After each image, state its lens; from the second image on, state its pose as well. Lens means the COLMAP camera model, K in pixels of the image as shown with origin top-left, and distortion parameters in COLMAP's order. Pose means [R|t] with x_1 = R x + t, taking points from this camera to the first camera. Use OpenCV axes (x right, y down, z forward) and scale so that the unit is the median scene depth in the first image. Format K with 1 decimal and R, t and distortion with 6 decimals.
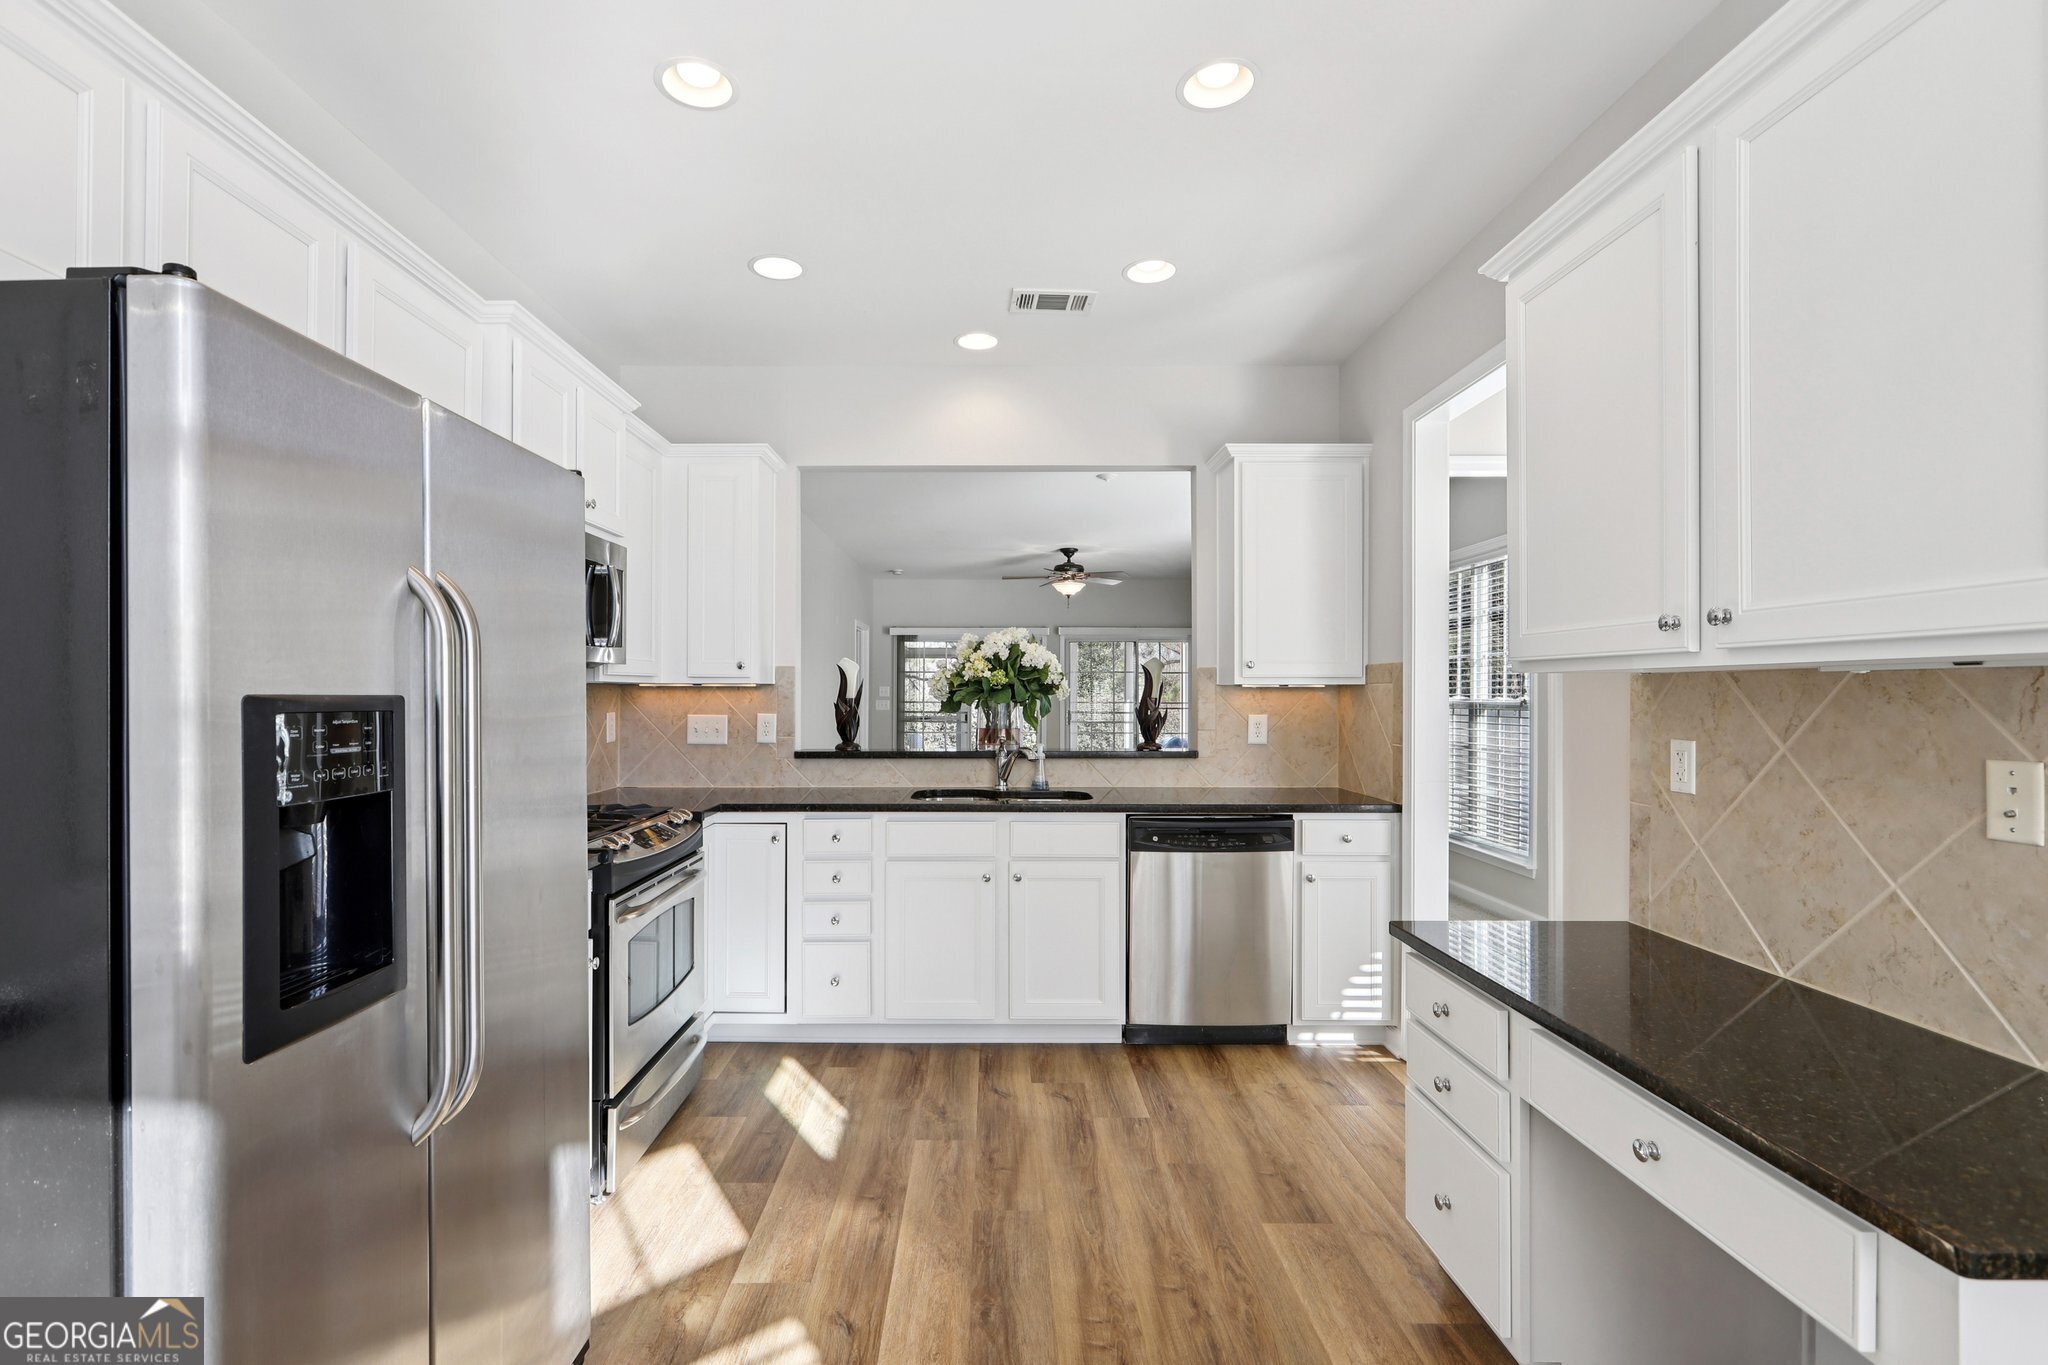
lens RADIAL K [[924.8, 0, 984.9], [0, 924.8, 691.1], [0, 0, 1]] dist [-0.002111, 0.001137]
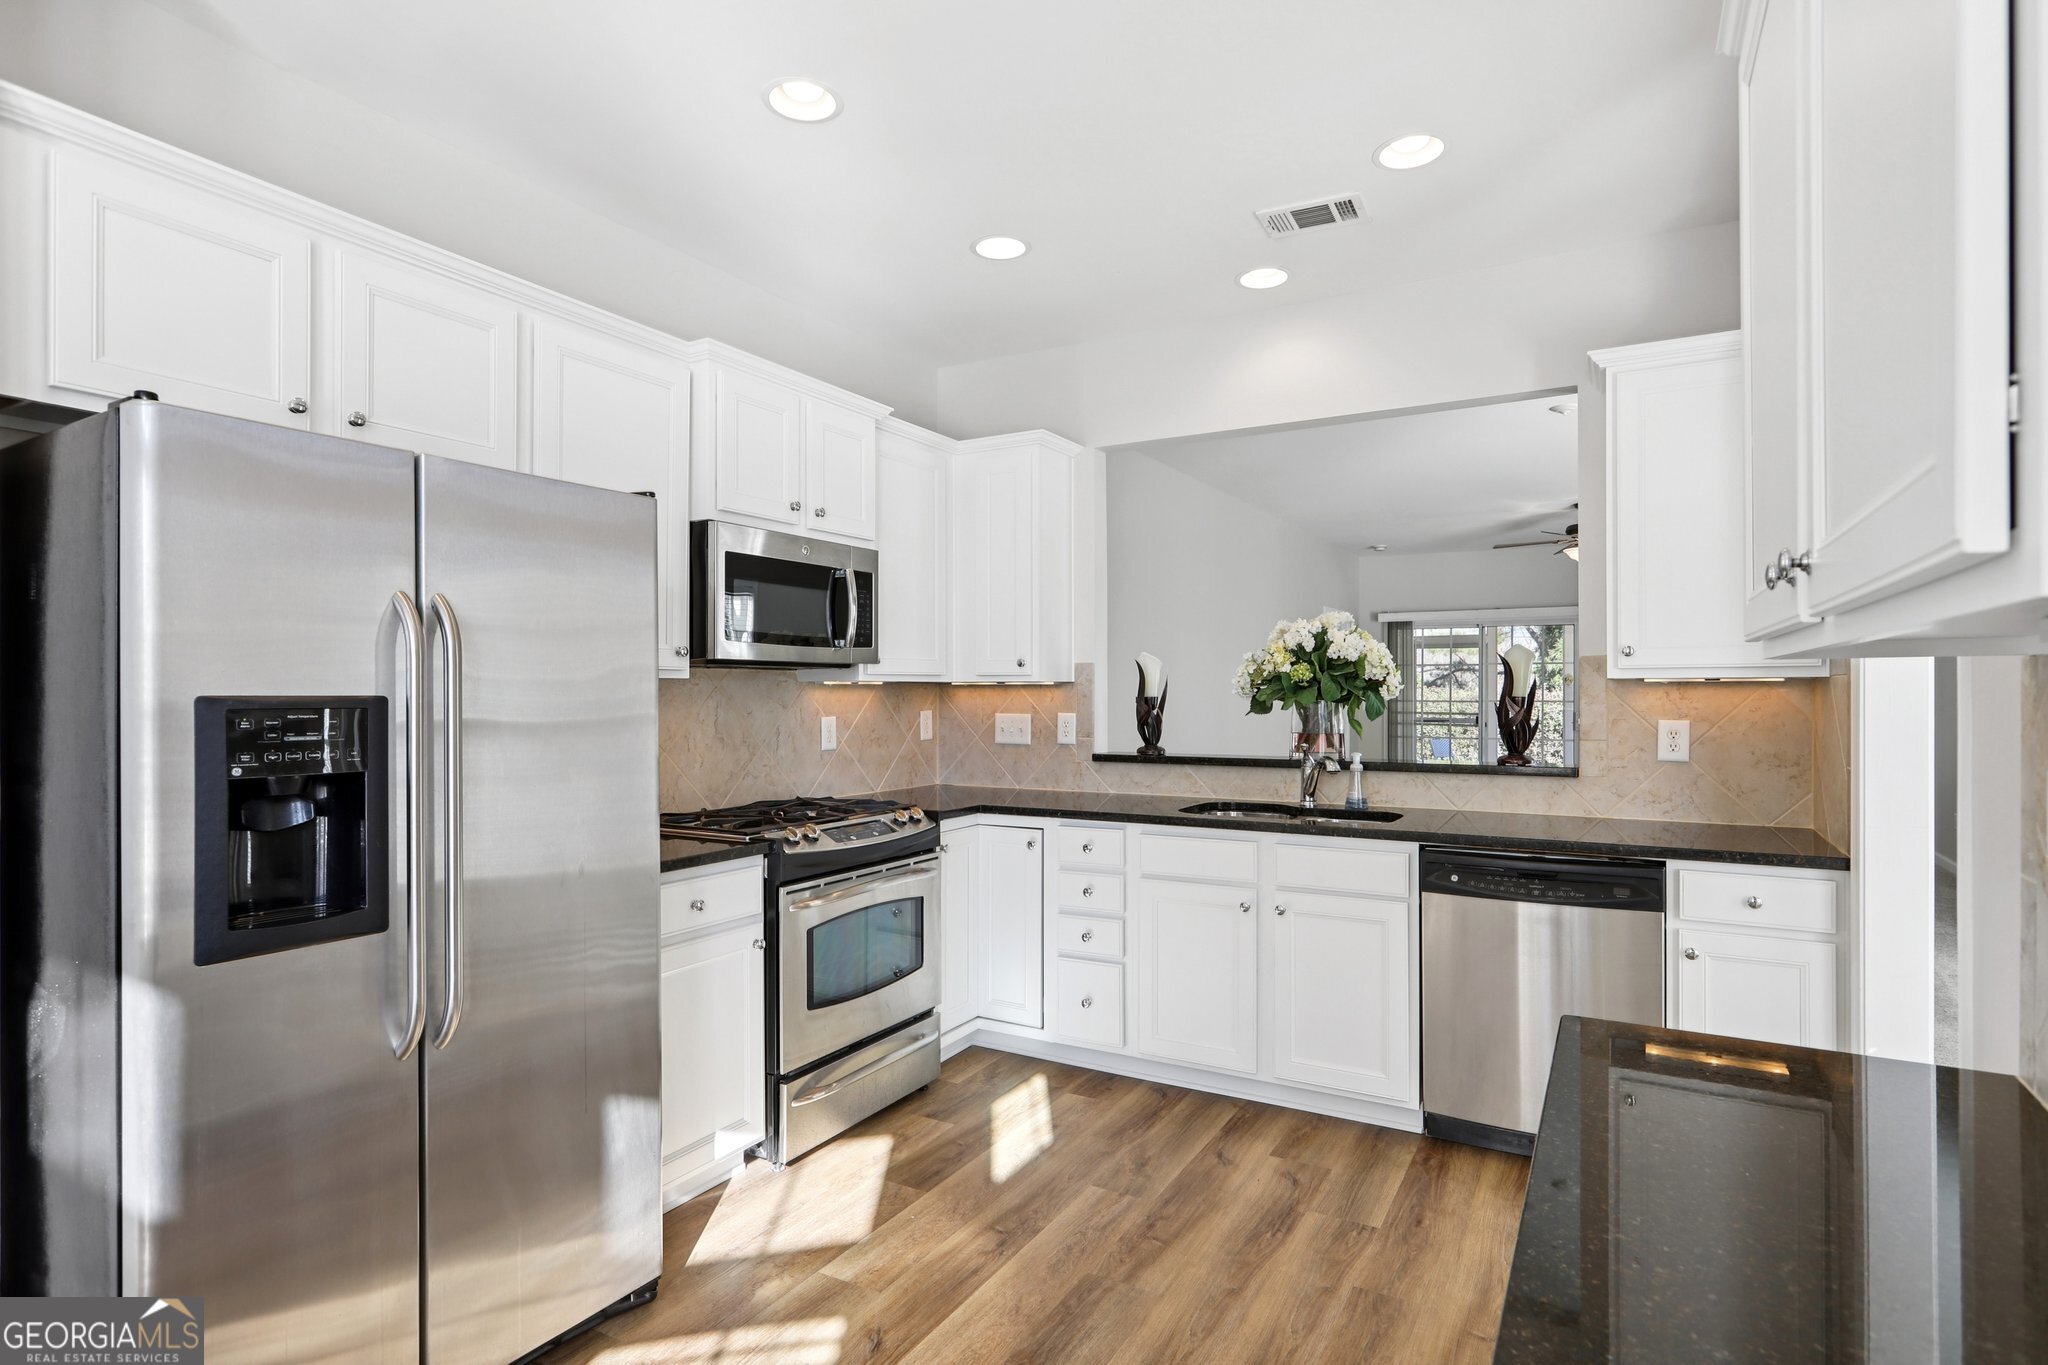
lens RADIAL K [[1020.2, 0, 1027.3], [0, 1020.2, 691.6], [0, 0, 1]] dist [-0.008919, 0.000120]
pose [[0.873967, -0.001800, -0.485982, 0.284313], [0.003451, 0.999991, 0.002501, -0.000368], [0.485973, -0.003863, 0.873965, 0.080440]]
